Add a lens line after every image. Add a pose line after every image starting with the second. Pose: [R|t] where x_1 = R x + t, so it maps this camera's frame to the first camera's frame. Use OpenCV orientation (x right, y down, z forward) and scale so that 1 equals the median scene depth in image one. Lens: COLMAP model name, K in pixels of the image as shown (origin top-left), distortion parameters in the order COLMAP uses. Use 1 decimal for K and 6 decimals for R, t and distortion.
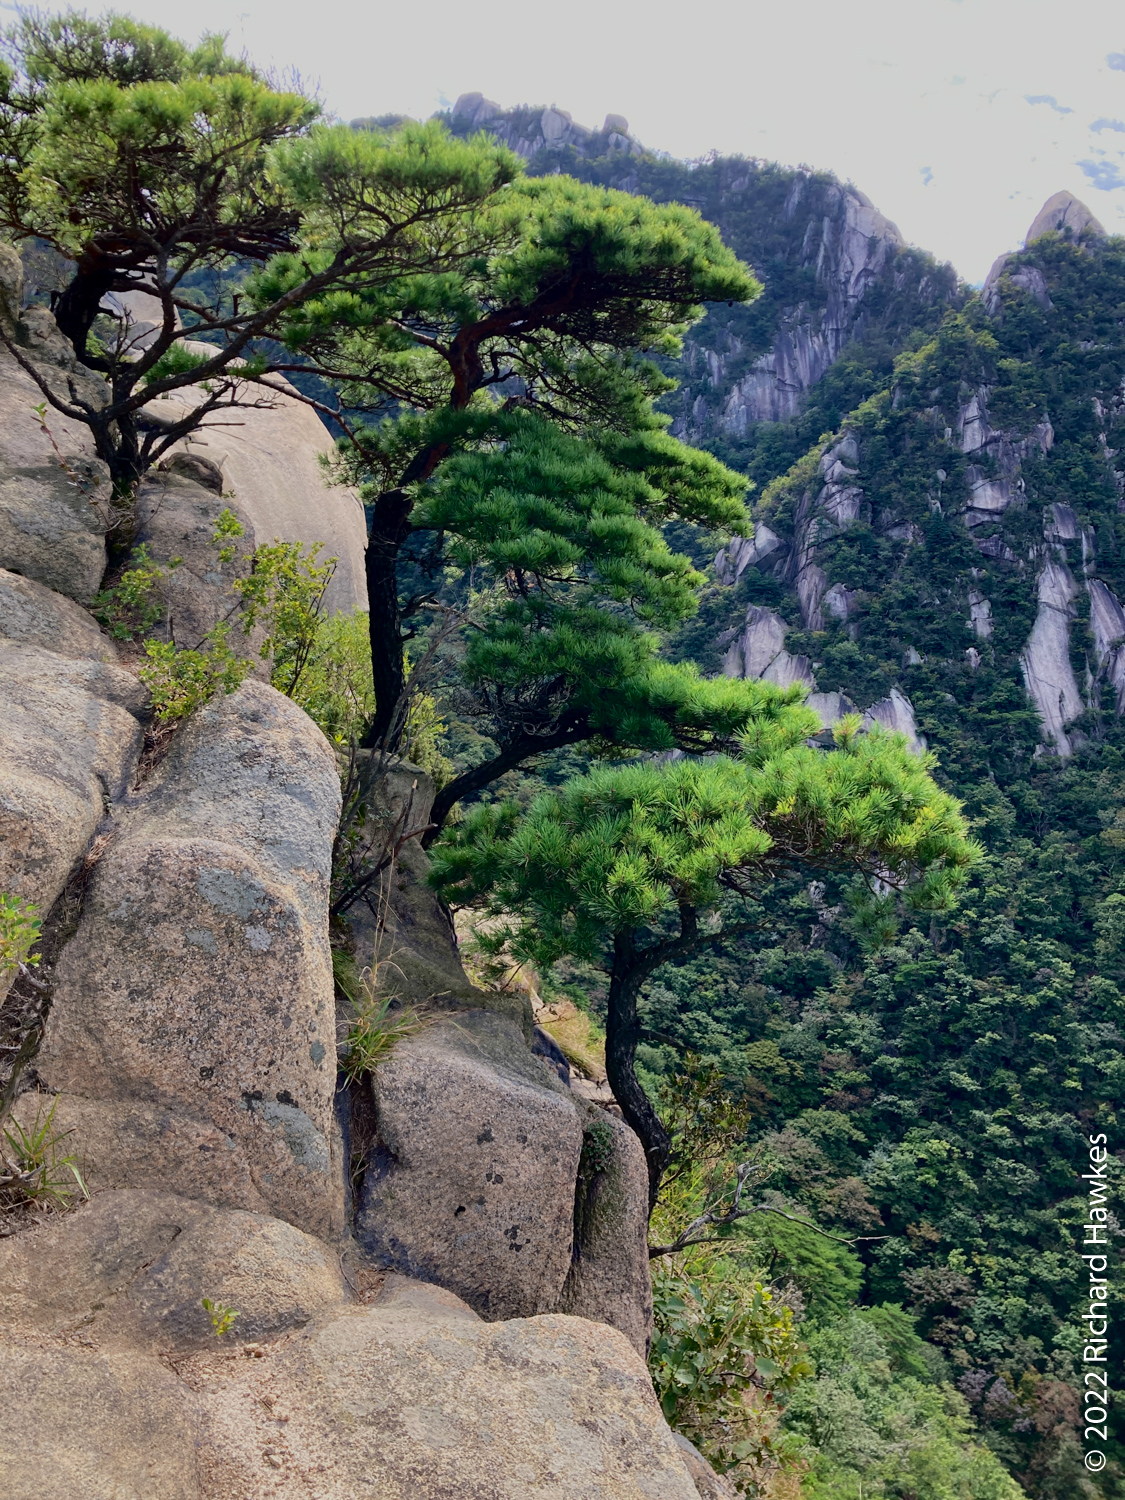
lens RADIAL K [[1223.6, 0, 558.0], [0, 1223.6, 753.6], [0, 0, 1]] dist [0.023498, -0.011576]
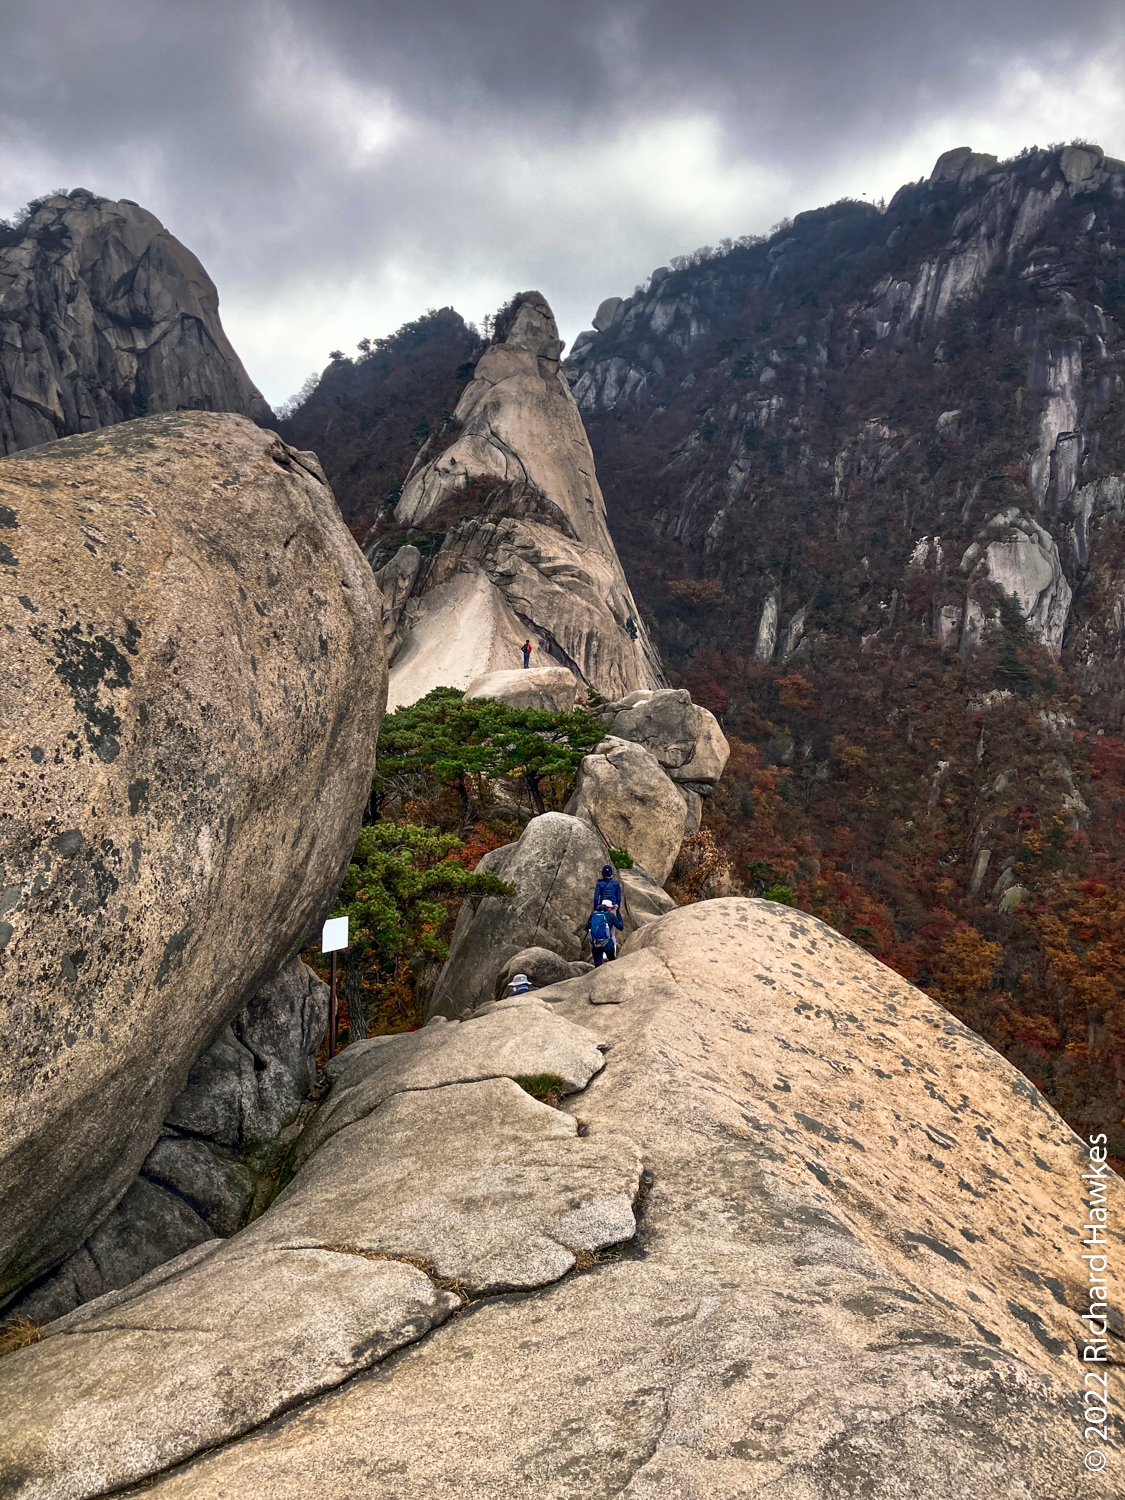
lens RADIAL K [[1223.6, 0, 580.7], [0, 1223.6, 748.8], [0, 0, 1]] dist [0.023498, -0.011576]
pose [[0.951488, -0.016592, -0.307239, -0.115751], [-0.013753, 0.995254, -0.096338, -0.136721], [0.307379, 0.095890, 0.946744, 0.392574]]
